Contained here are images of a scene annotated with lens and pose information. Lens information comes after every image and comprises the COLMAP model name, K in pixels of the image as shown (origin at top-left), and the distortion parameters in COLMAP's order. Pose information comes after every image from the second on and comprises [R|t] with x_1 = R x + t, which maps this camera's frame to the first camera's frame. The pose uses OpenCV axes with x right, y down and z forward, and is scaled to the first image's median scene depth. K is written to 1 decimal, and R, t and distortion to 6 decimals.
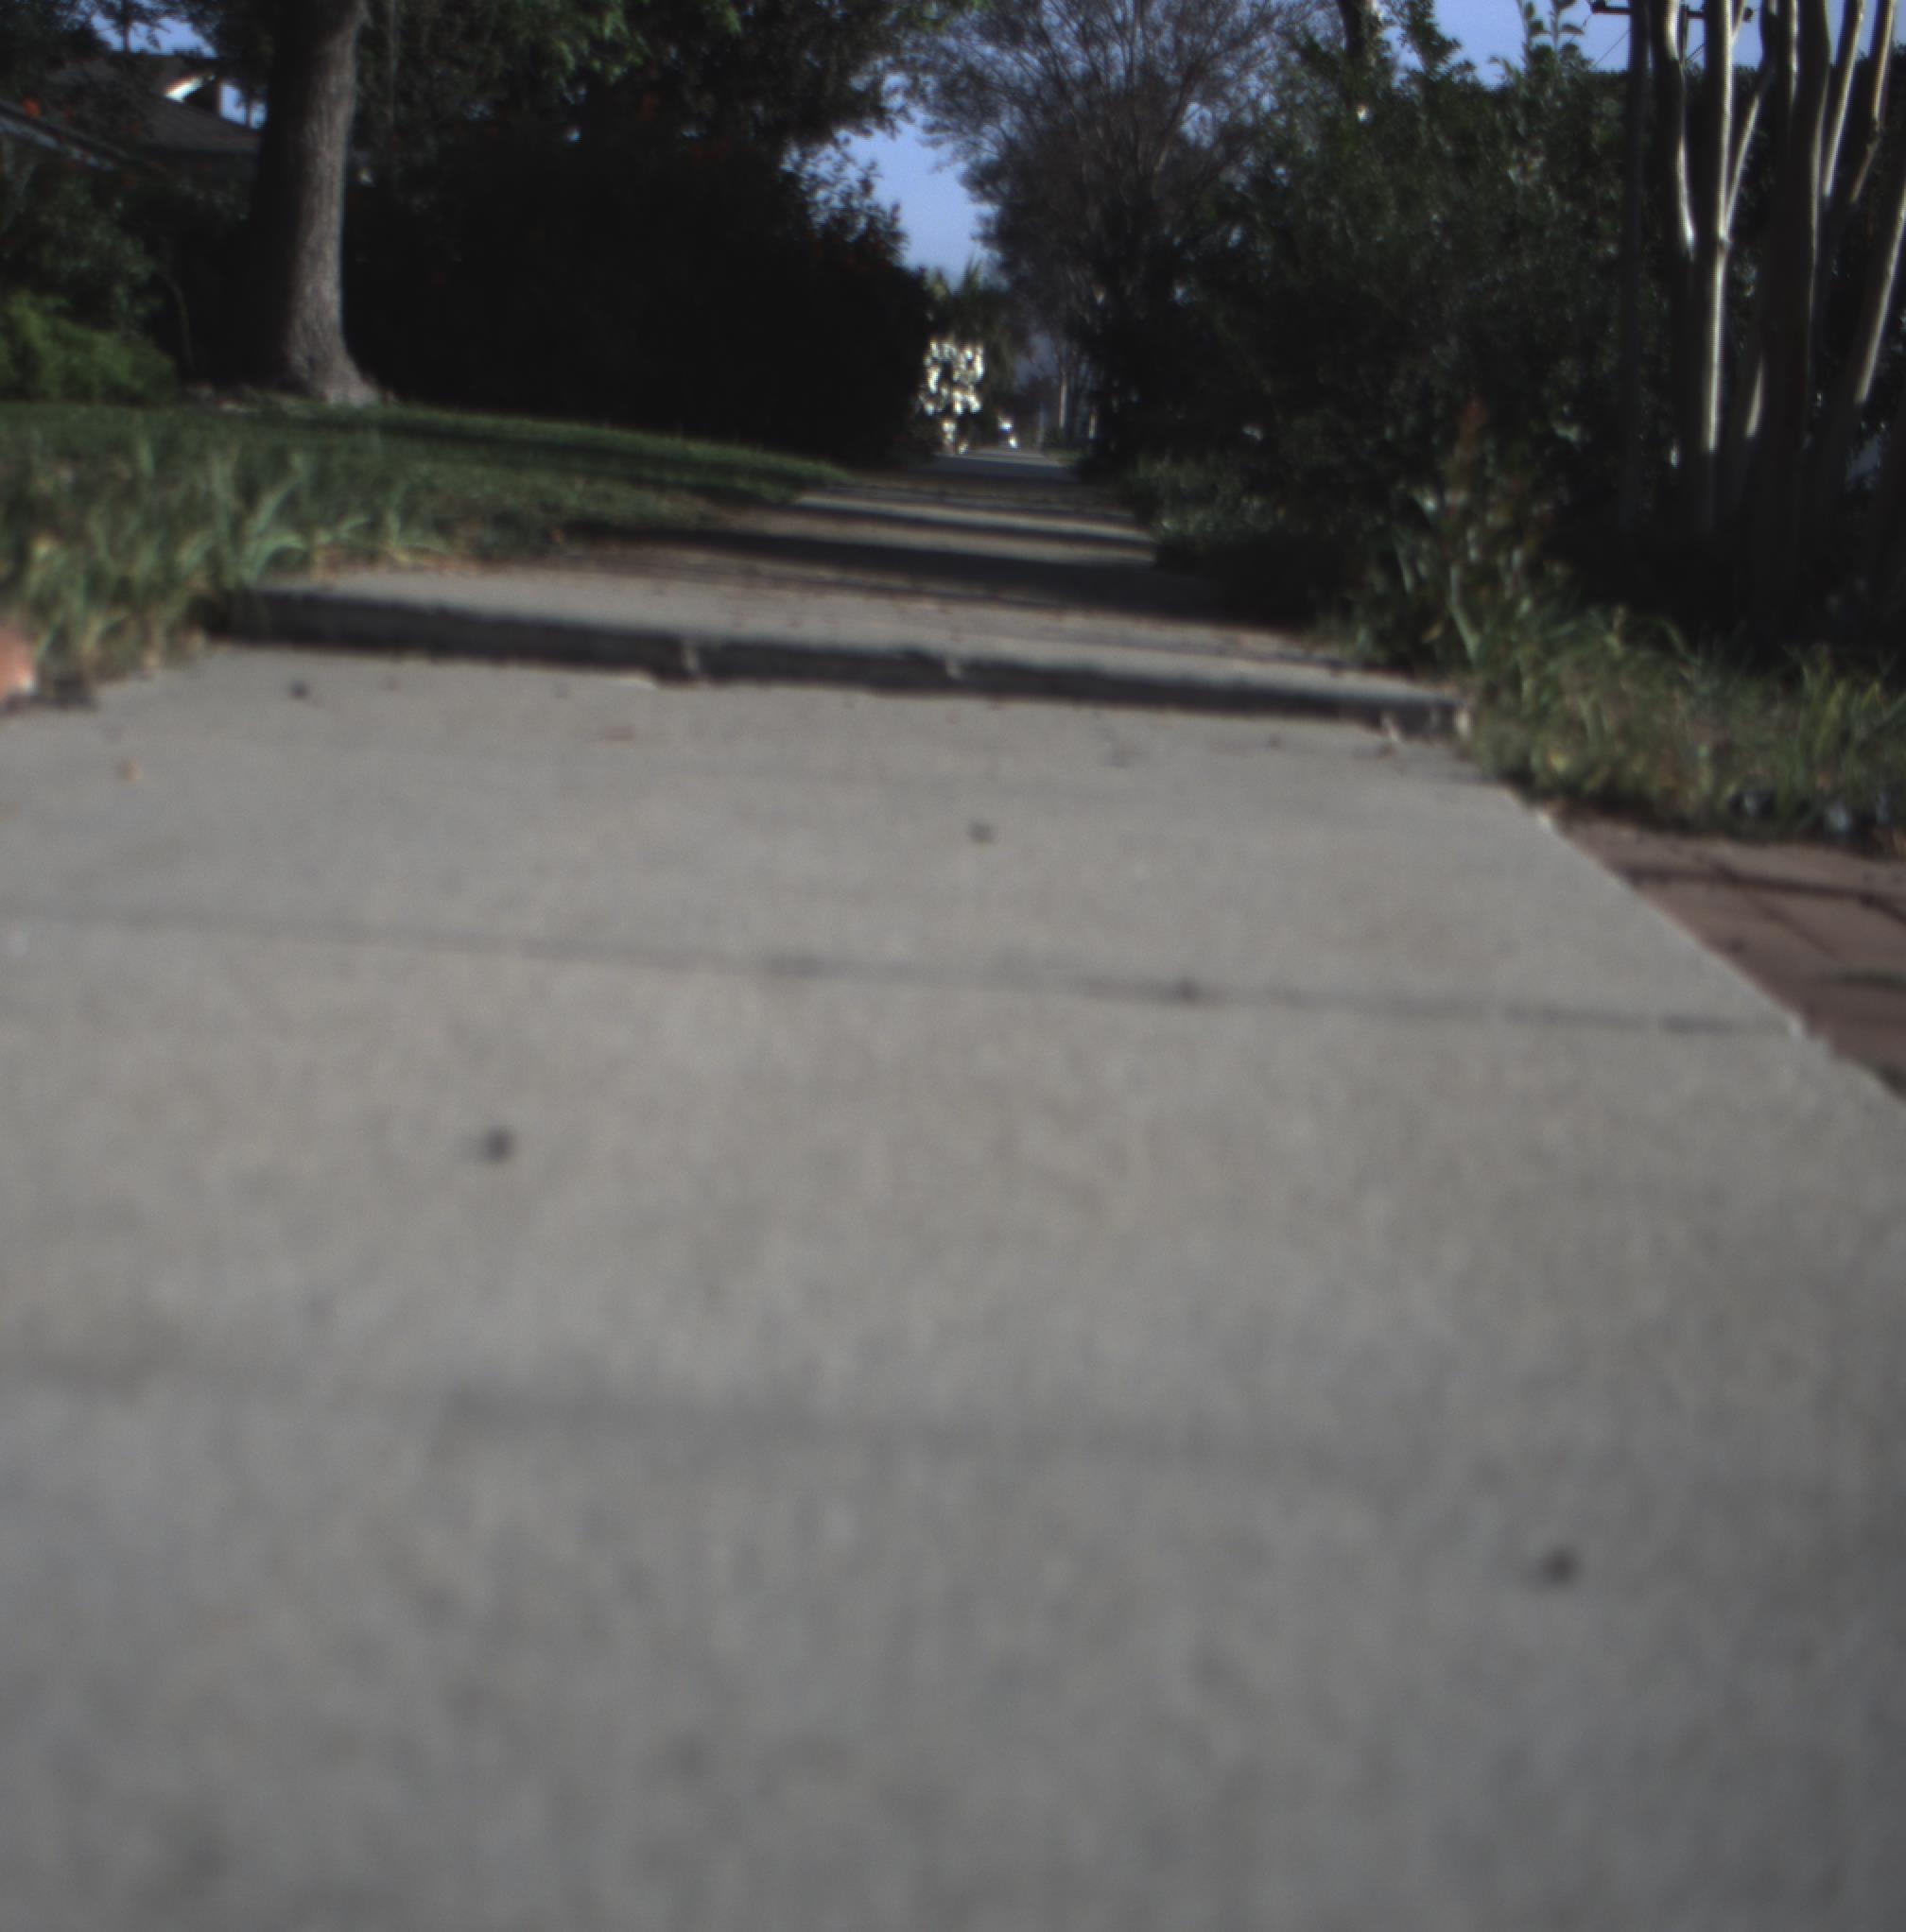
lens RADIAL K [[4300.9, 0, 740.2], [0, 4300.9, 927.0], [0, 0, 1]] dist [-0.158935, 0.834870]
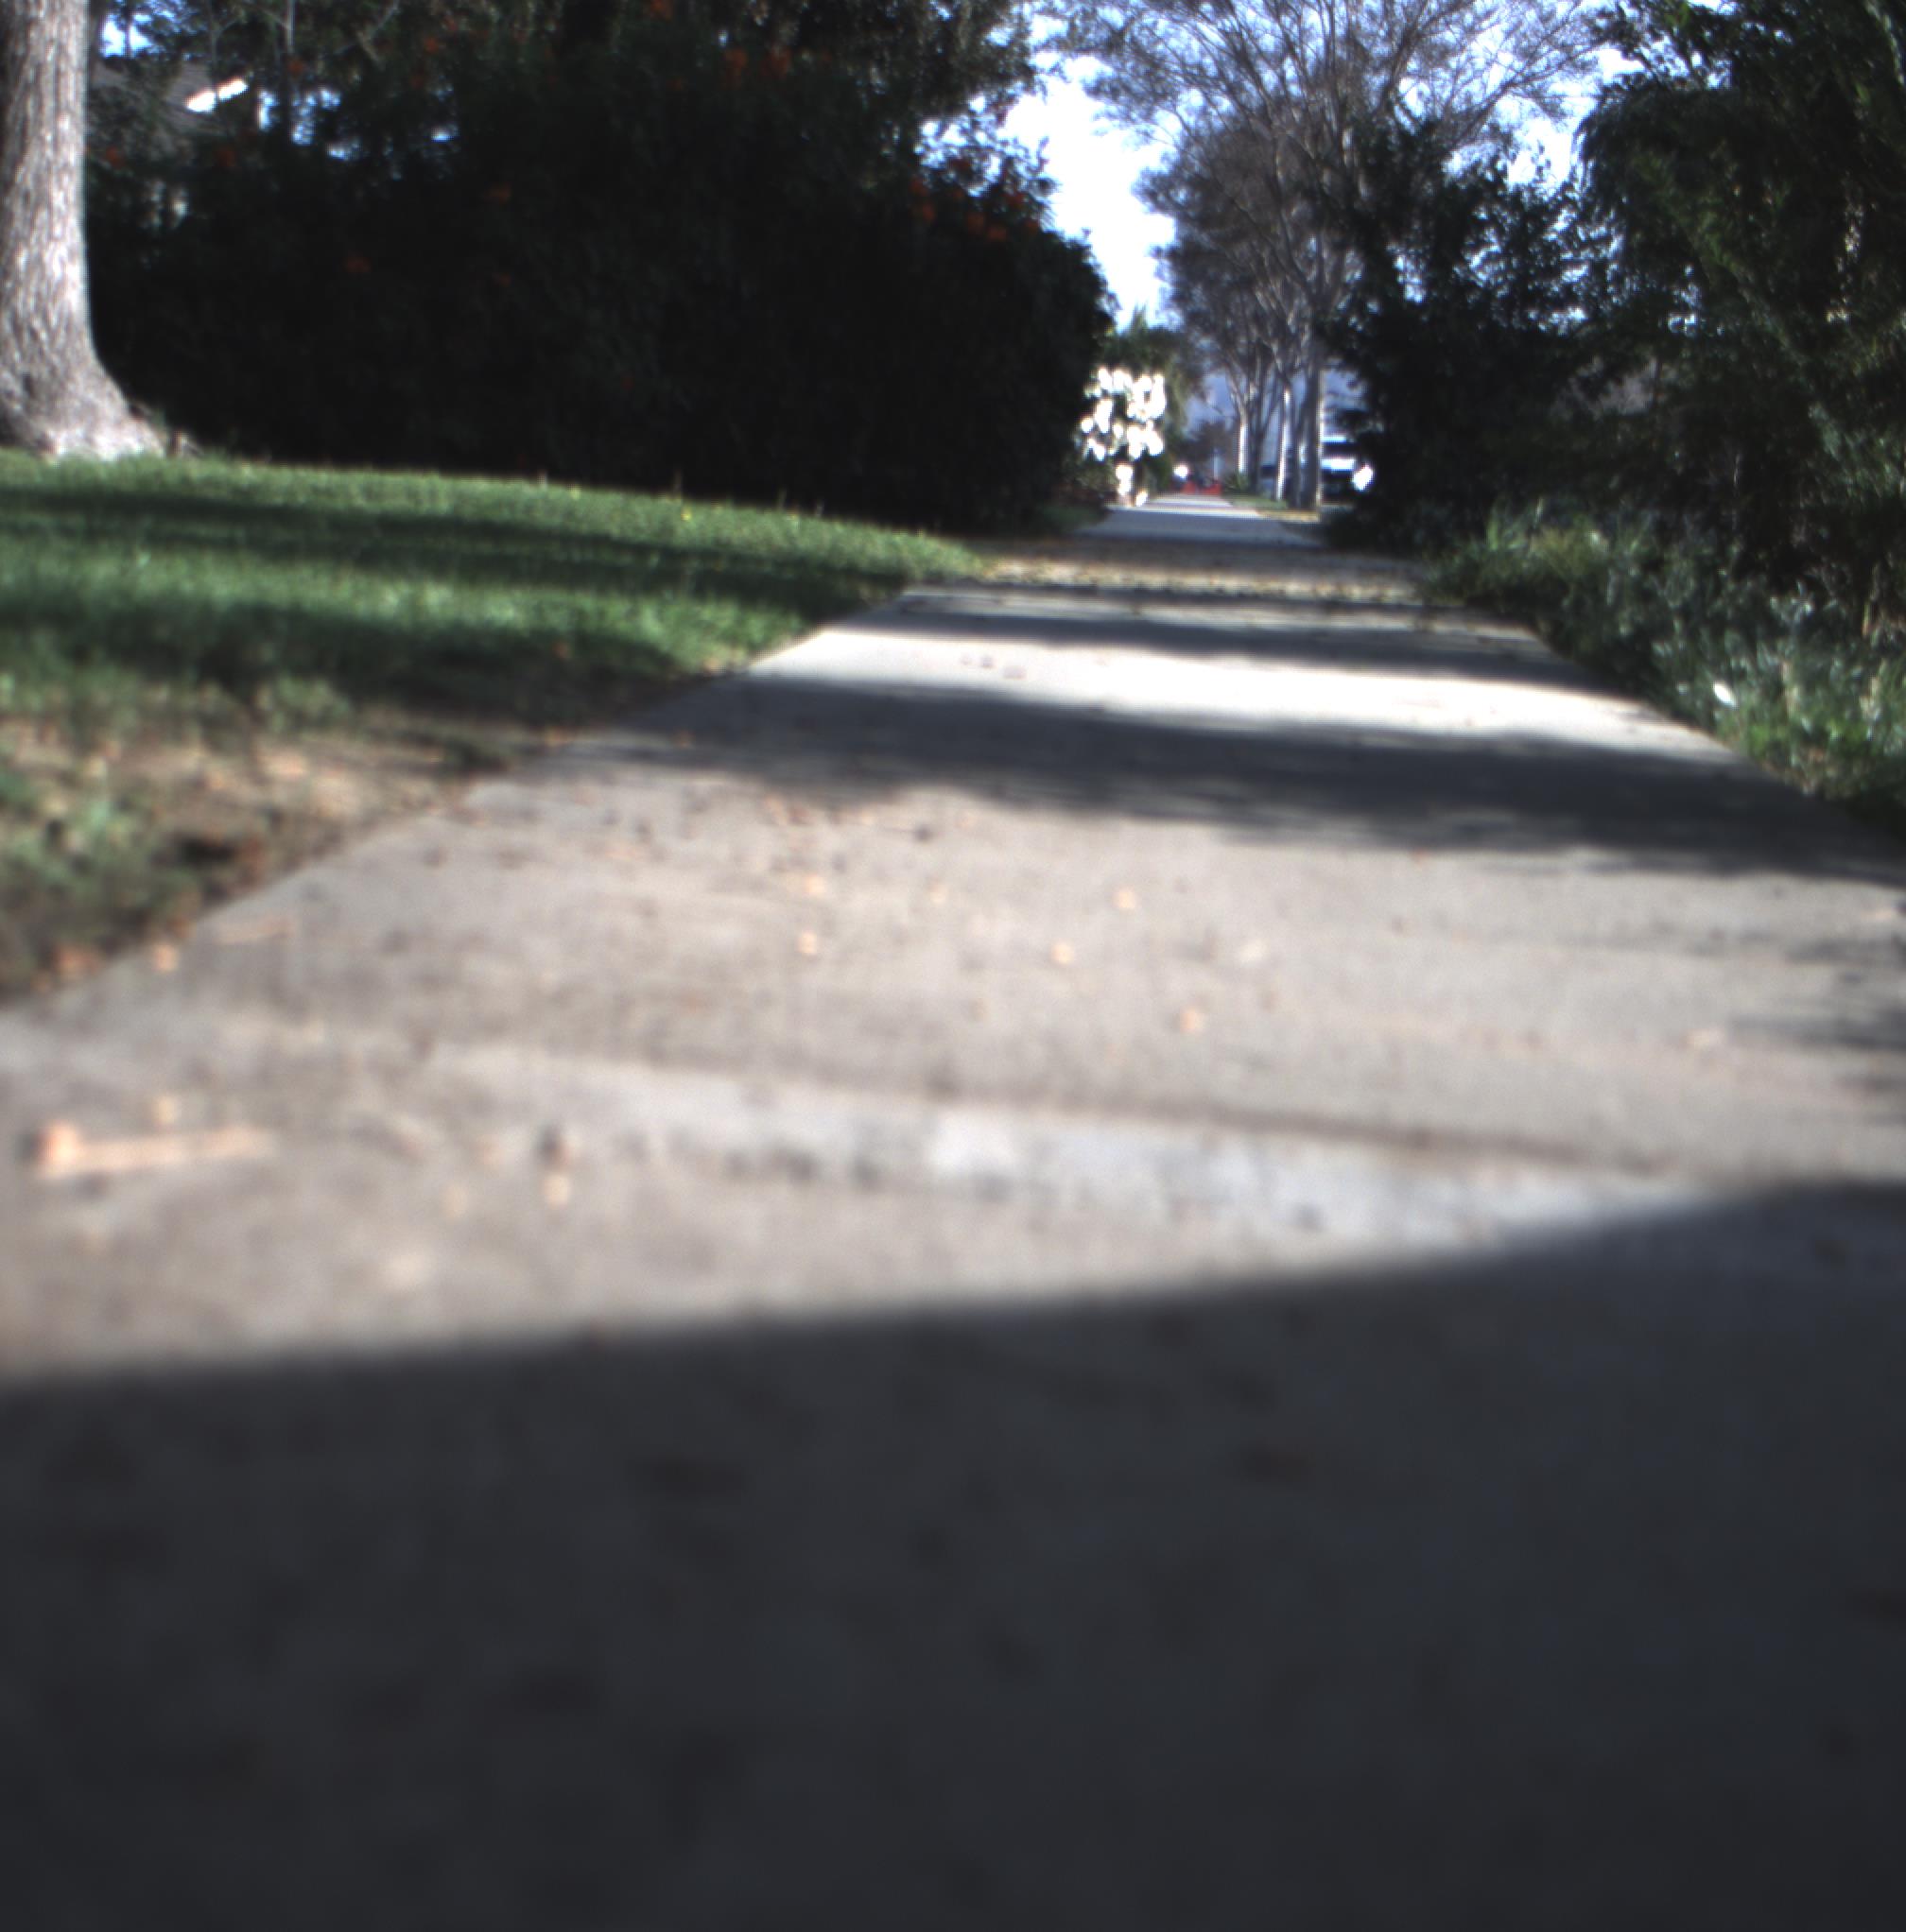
lens RADIAL K [[4300.9, 0, 740.2], [0, 4300.9, 927.0], [0, 0, 1]] dist [-0.158935, 0.834870]
pose [[0.998904, -0.021695, -0.041477, 0.007246], [0.021156, 0.999686, -0.013398, -0.019769], [0.041754, 0.012506, 0.999050, 0.172948]]
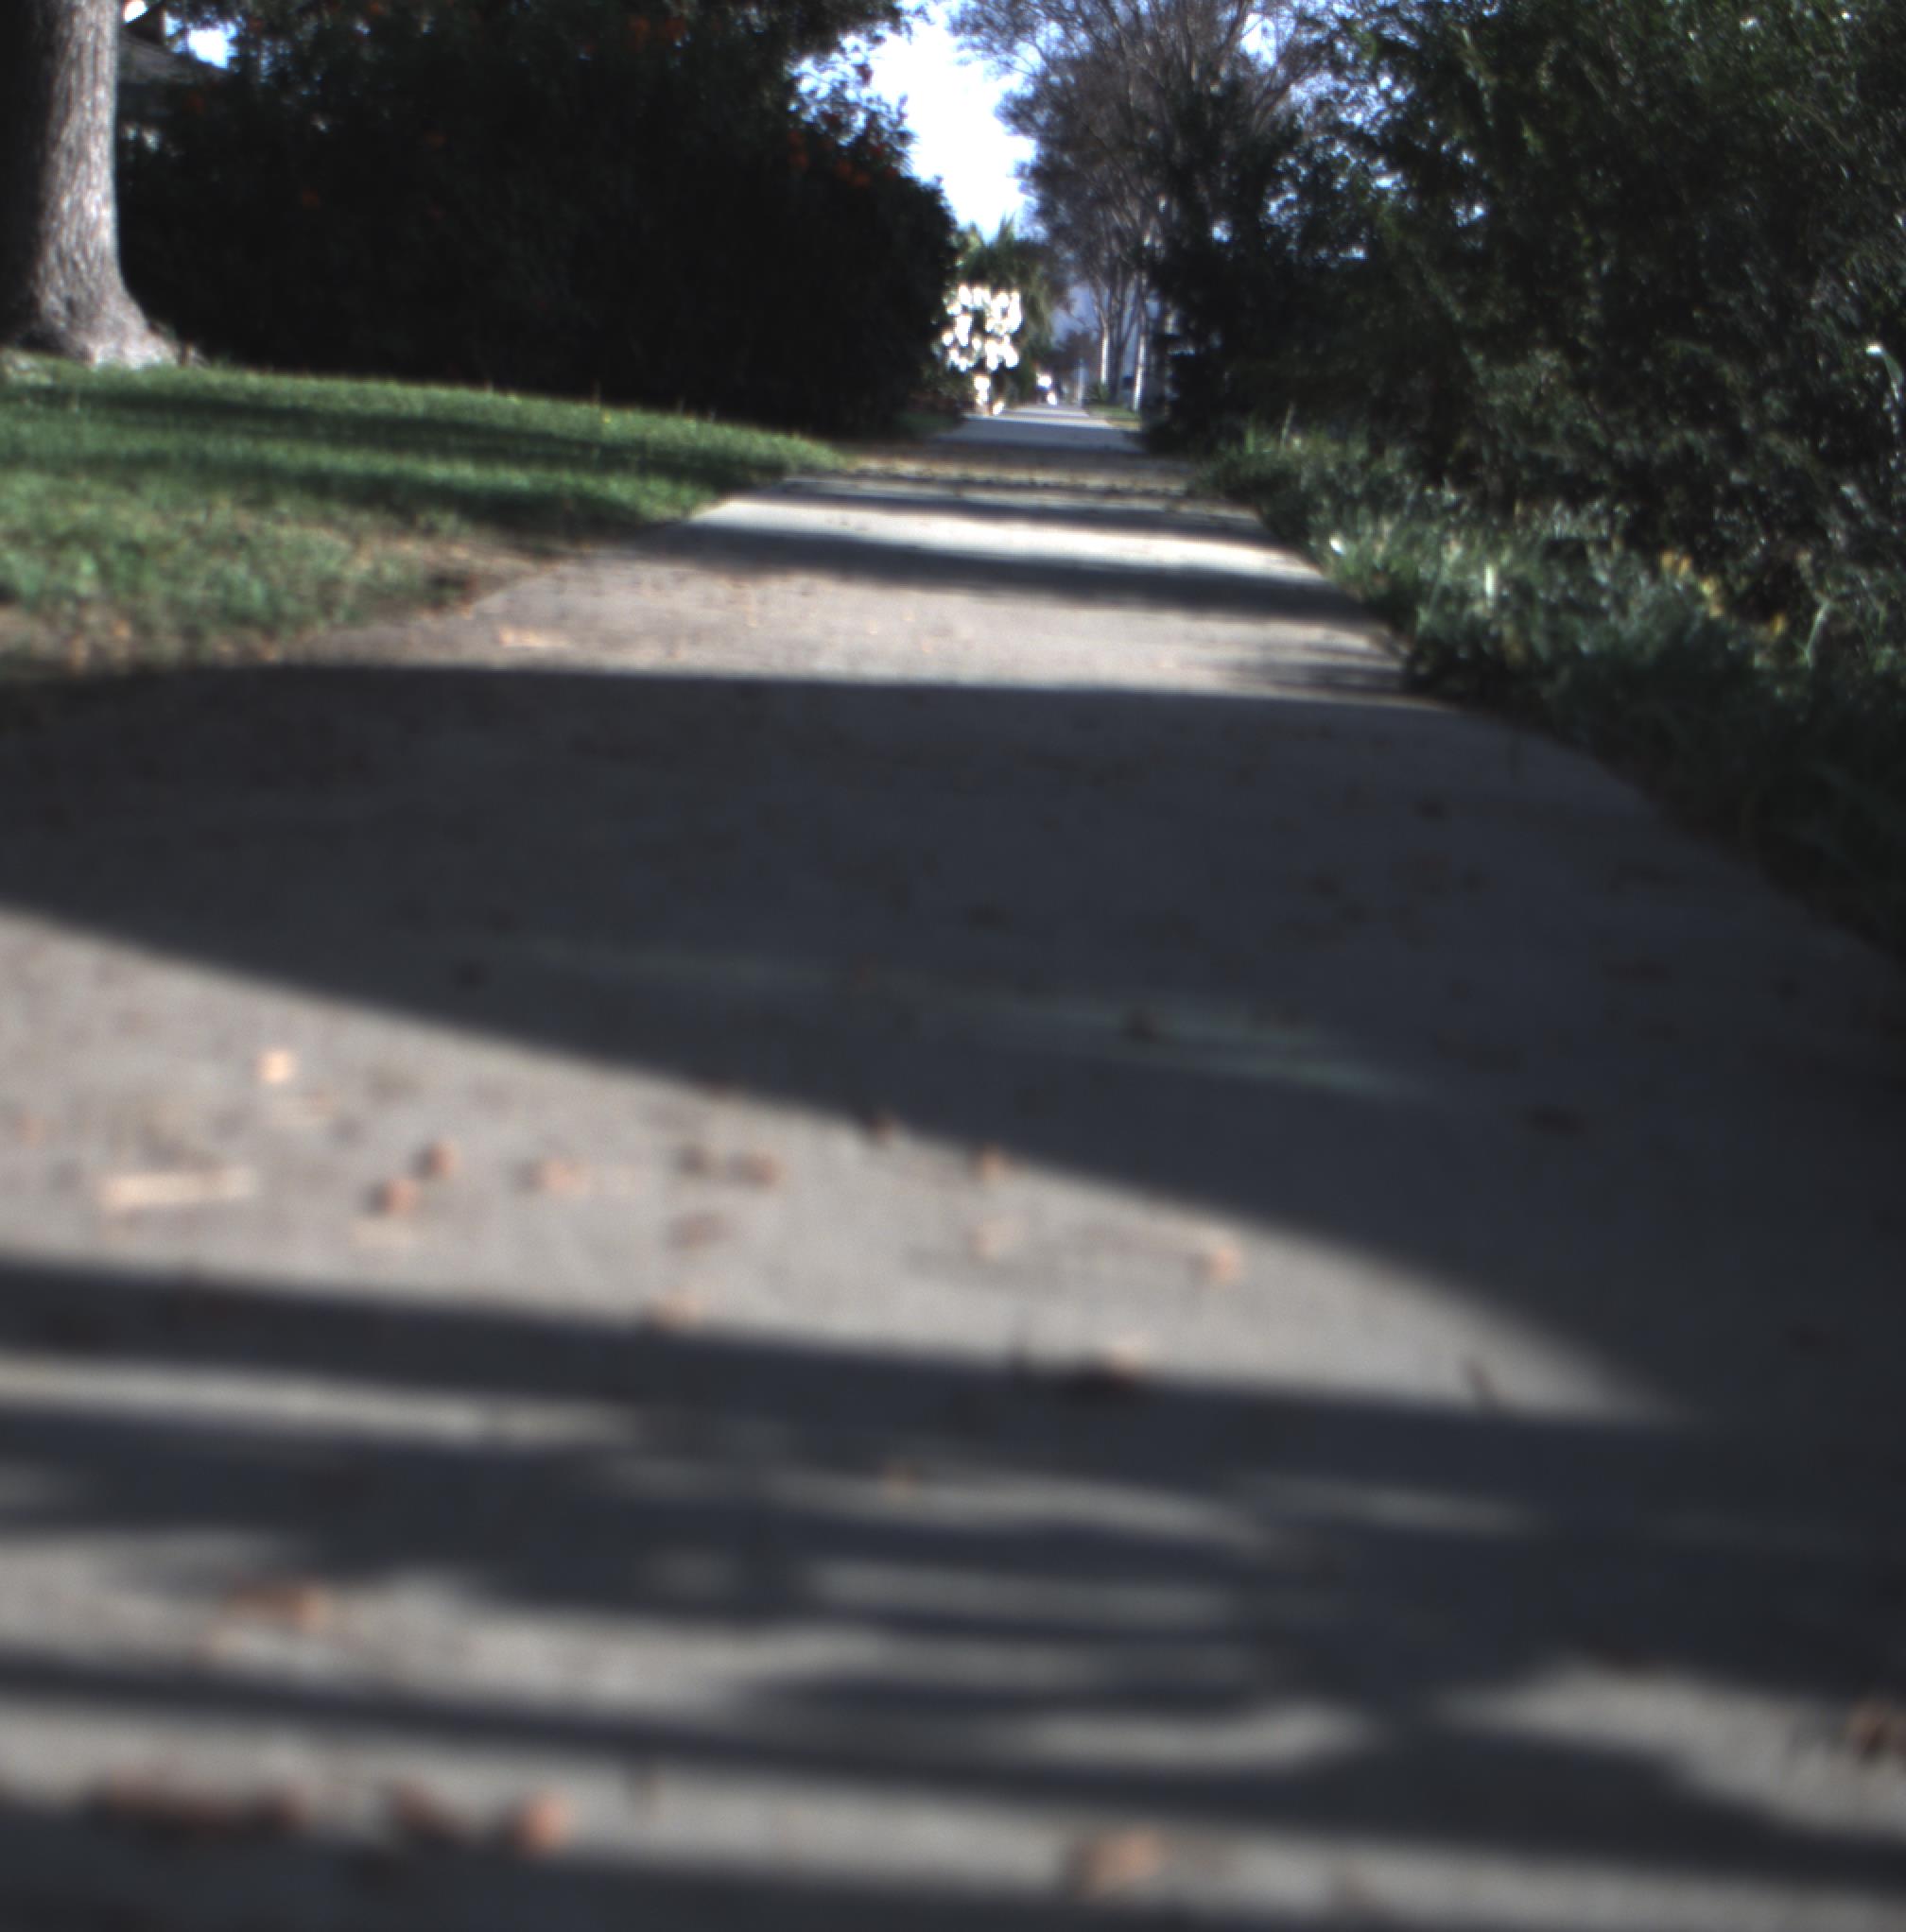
lens RADIAL K [[4300.9, 0, 740.2], [0, 4300.9, 927.0], [0, 0, 1]] dist [-0.158935, 0.834870]
pose [[0.999864, -0.012863, -0.010318, 0.006663], [0.012957, 0.999875, 0.009070, -0.013766], [0.010200, -0.009203, 0.999906, 0.118123]]
